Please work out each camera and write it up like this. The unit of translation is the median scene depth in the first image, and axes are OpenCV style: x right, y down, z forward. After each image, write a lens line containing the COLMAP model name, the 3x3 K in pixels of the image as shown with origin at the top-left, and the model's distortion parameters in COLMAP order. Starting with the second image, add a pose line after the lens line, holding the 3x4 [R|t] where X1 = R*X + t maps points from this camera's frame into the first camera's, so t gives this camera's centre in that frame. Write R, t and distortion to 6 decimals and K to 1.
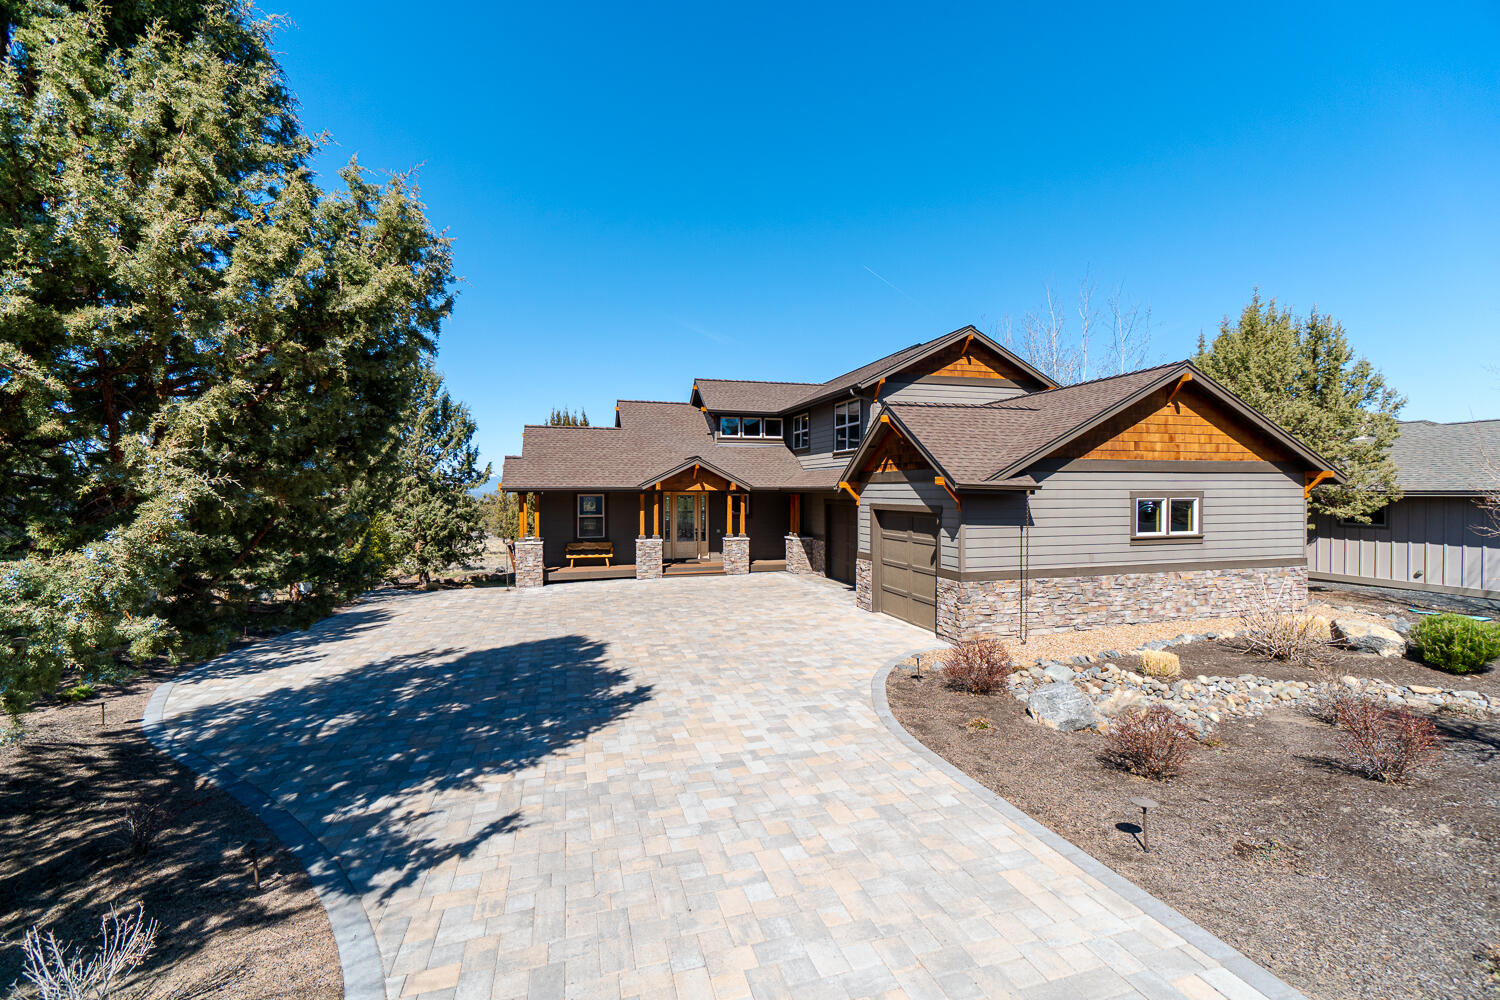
lens RADIAL K [[670.1, 0, 740.8], [0, 670.1, 492.4], [0, 0, 1]] dist [-0.007968, 0.000294]
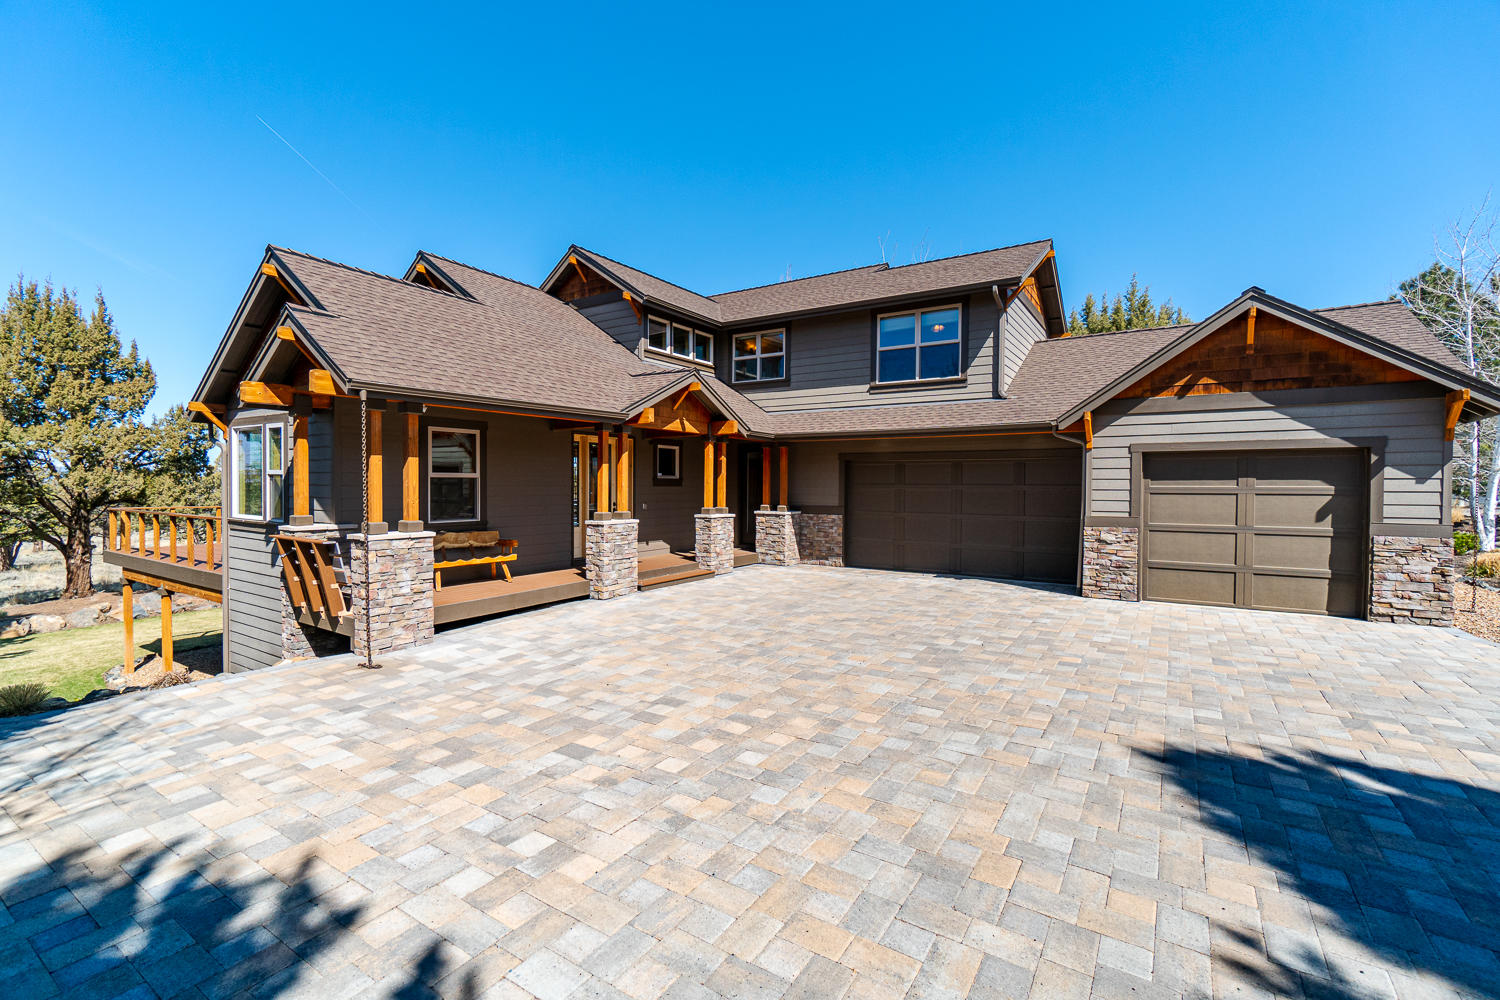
lens RADIAL K [[670.1, 0, 753.3], [0, 670.1, 501.5], [0, 0, 1]] dist [-0.007968, 0.000294]
pose [[0.738930, -0.009796, 0.673711, -0.403830], [-0.003330, 0.999829, 0.018189, 0.046961], [-0.673774, -0.015684, 0.738771, 0.550940]]
